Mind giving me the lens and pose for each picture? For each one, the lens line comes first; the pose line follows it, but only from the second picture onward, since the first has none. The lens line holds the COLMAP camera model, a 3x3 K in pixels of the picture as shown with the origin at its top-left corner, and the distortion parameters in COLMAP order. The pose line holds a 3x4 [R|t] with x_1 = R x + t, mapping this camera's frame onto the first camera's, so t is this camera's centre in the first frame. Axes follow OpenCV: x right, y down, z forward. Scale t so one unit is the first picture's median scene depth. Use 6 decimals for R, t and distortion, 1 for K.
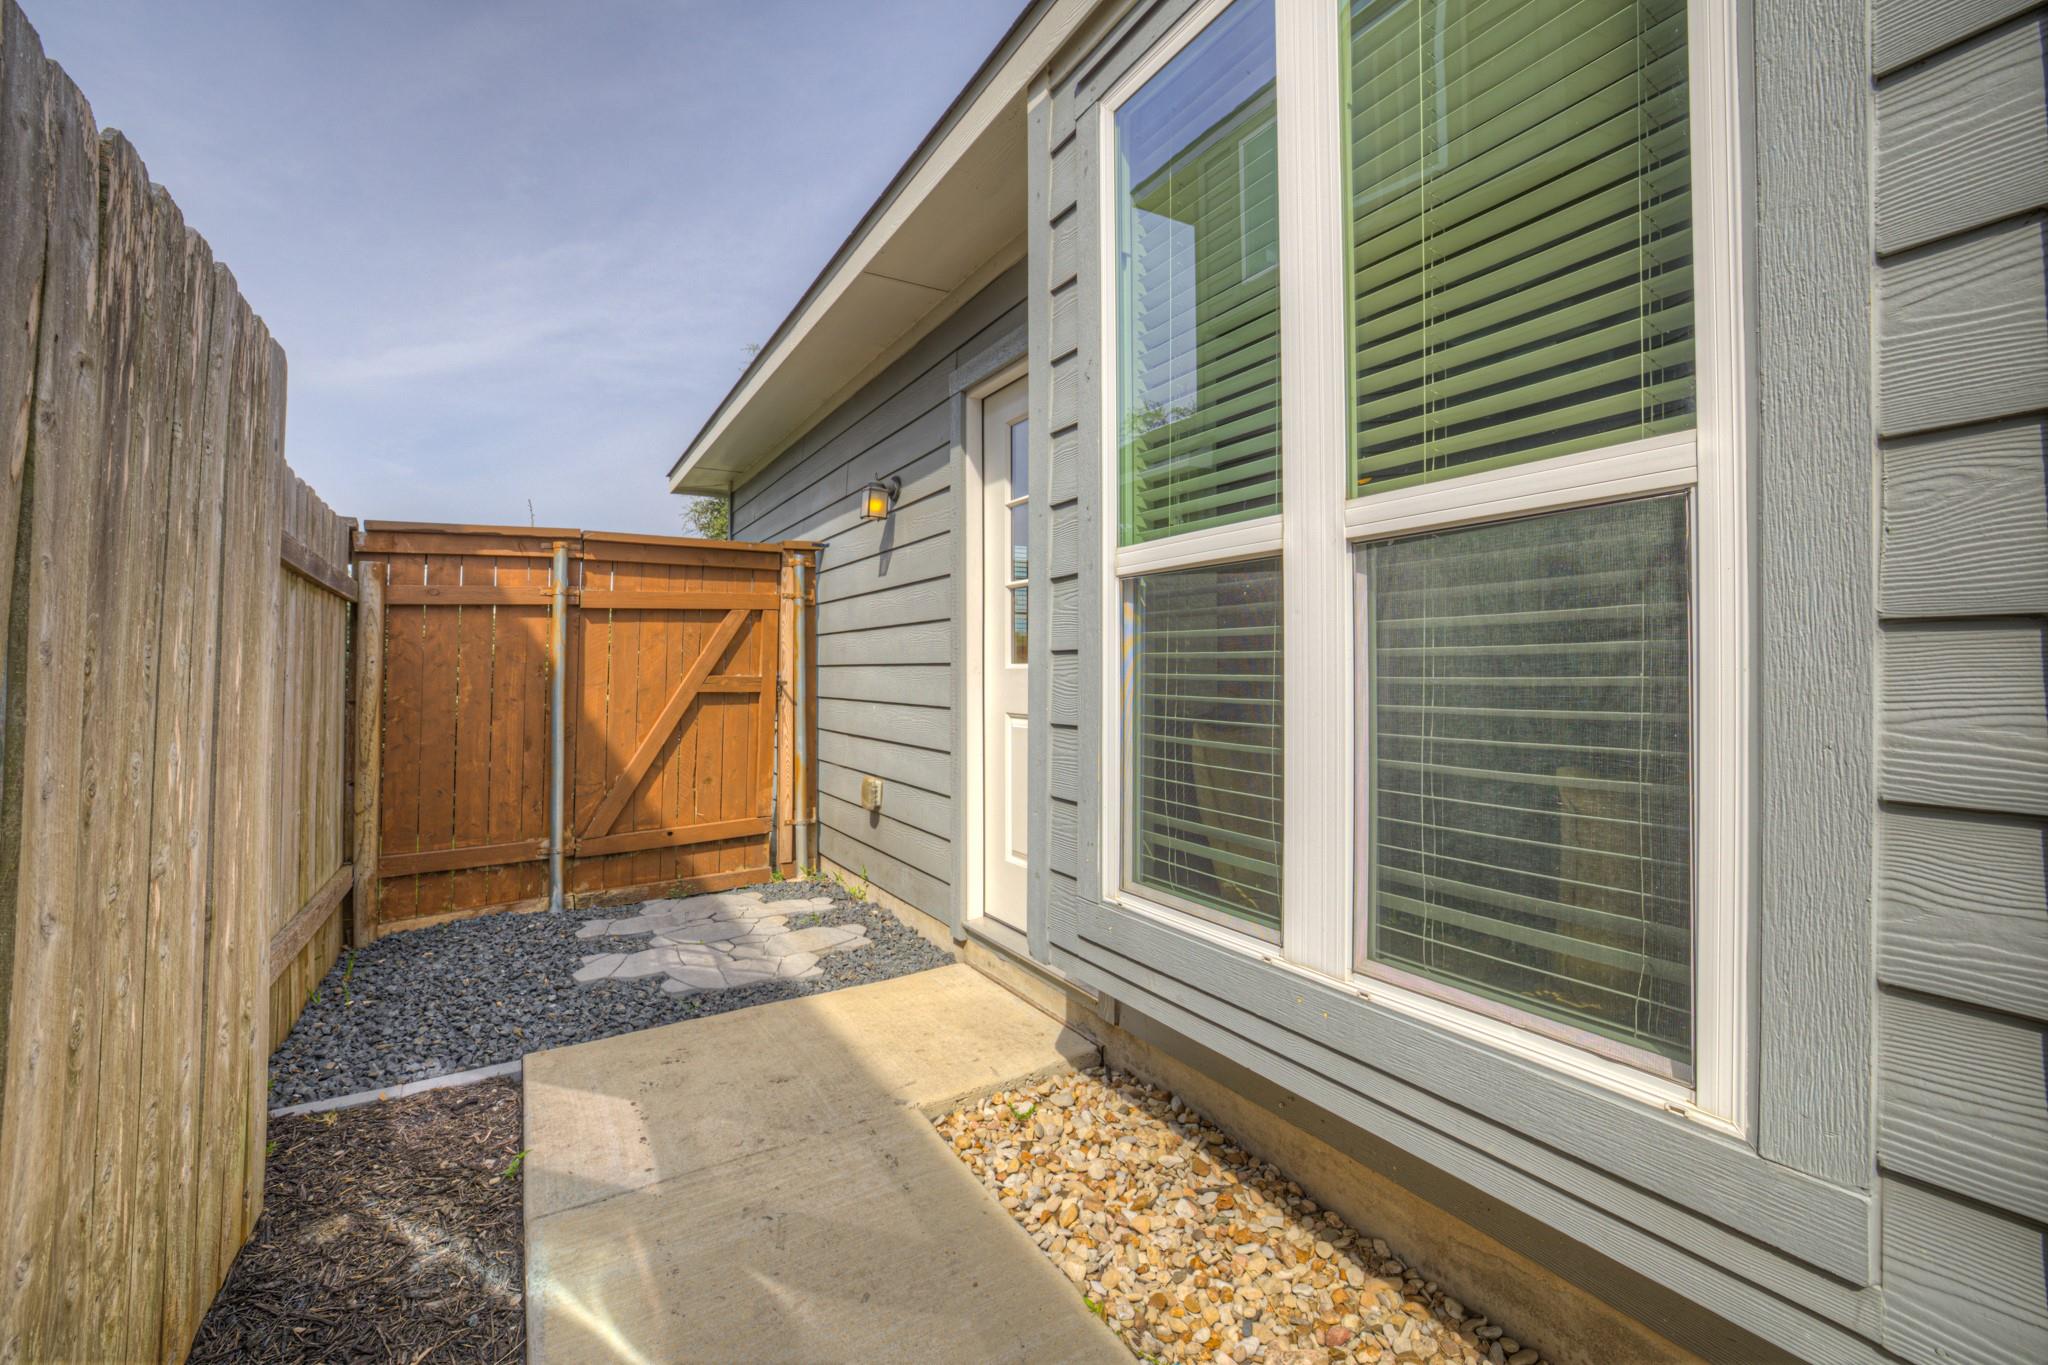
lens RADIAL K [[869.9, 0, 995.3], [0, 869.9, 681.6], [0, 0, 1]] dist [-0.046118, 0.018733]
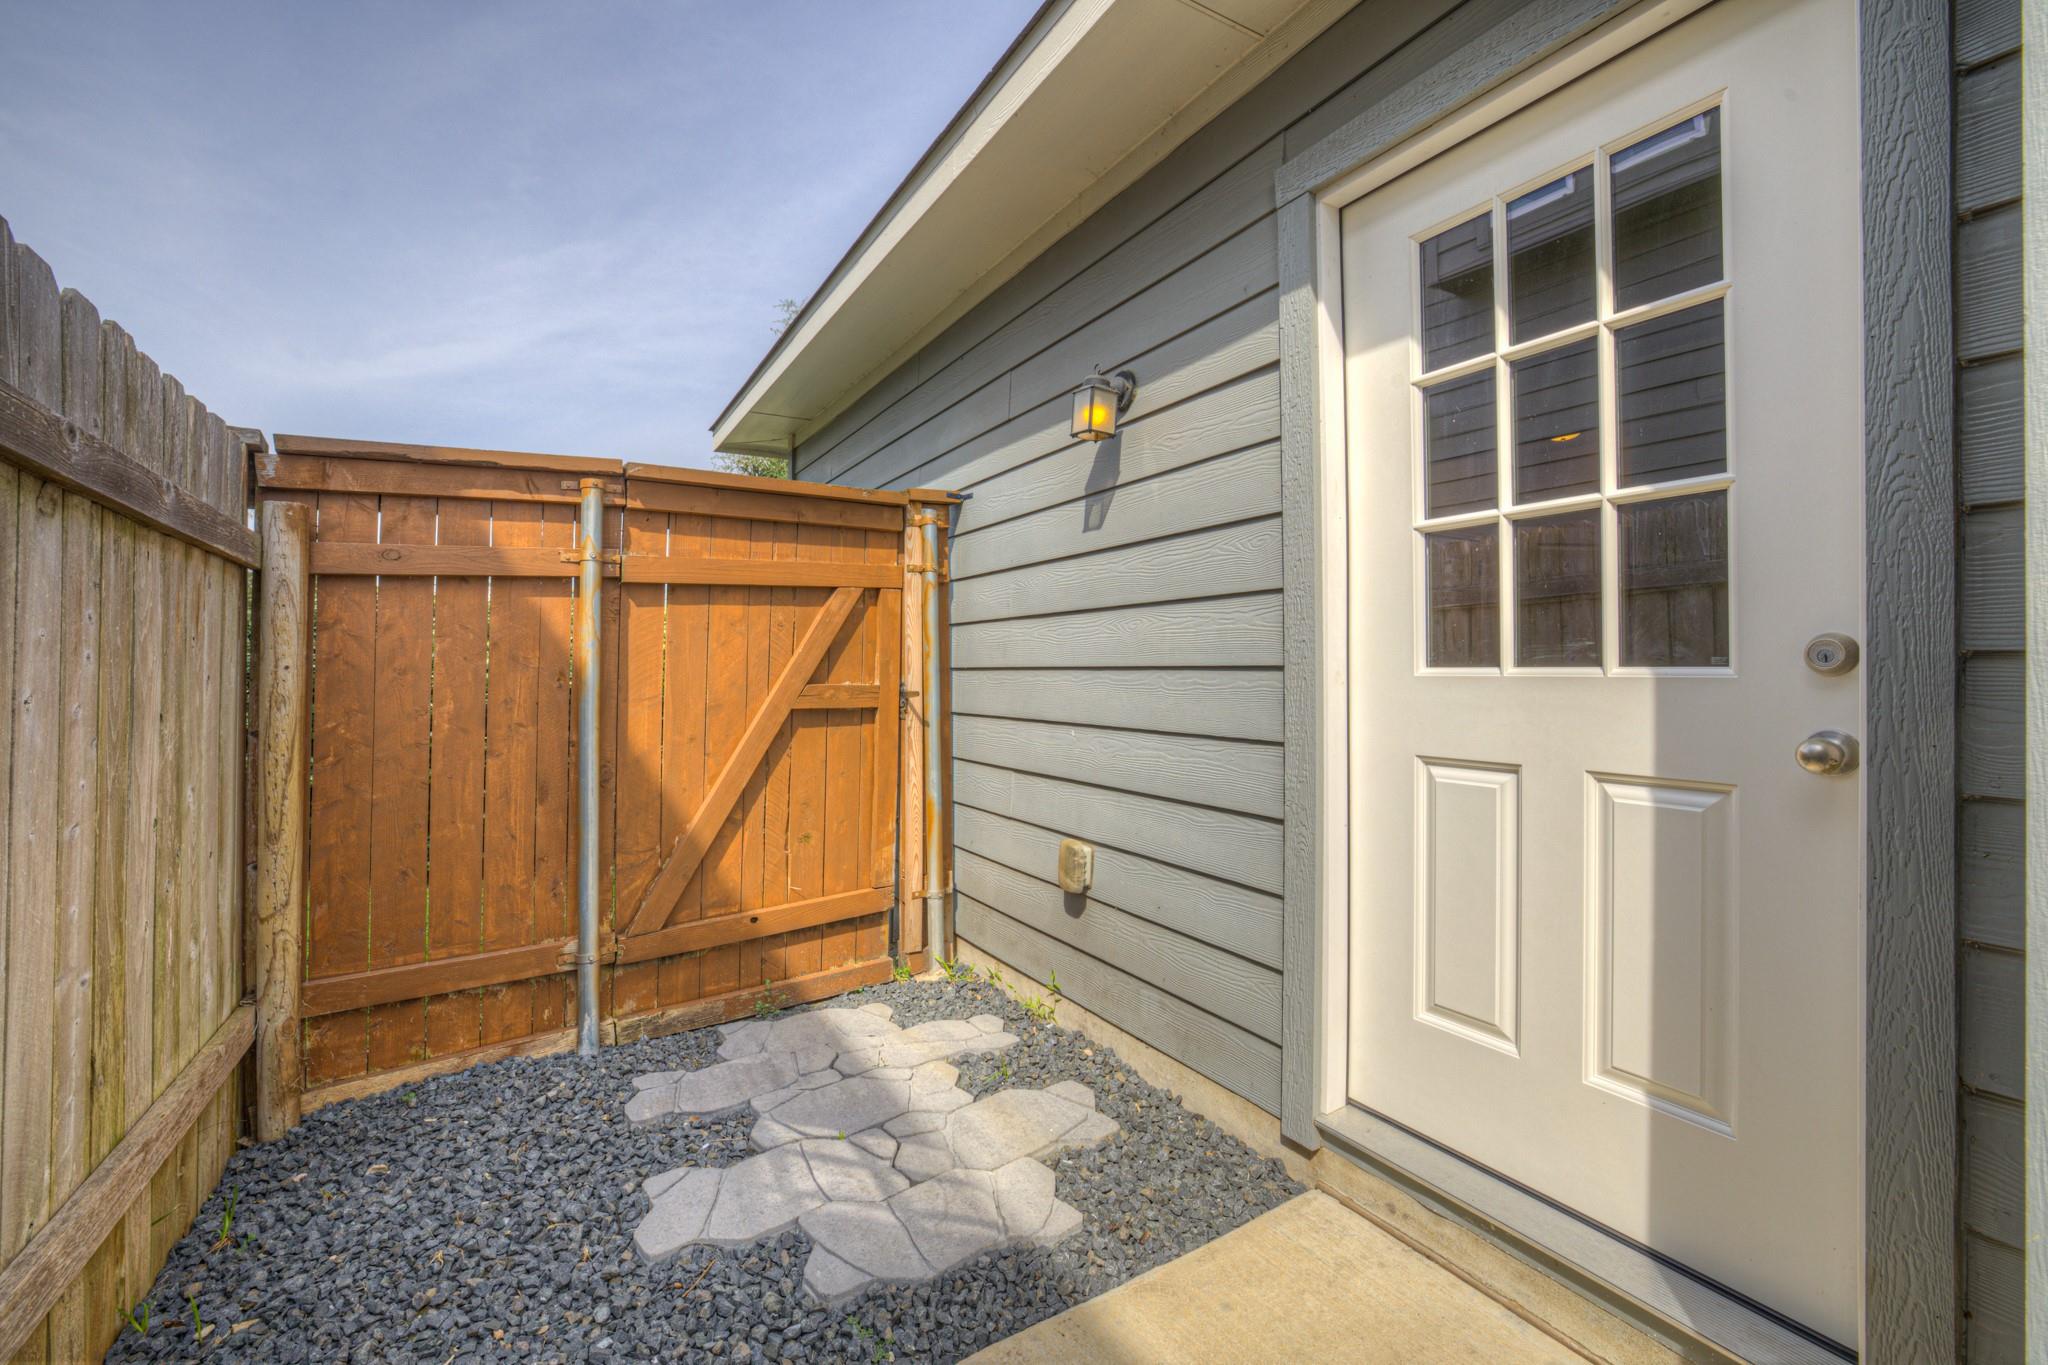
lens RADIAL K [[869.9, 0, 995.3], [0, 869.9, 681.6], [0, 0, 1]] dist [-0.046118, 0.018733]
pose [[0.999987, -0.004108, -0.003153, -0.201685], [0.004114, 0.999990, 0.001909, -0.010835], [0.003145, -0.001922, 0.999993, 0.355901]]
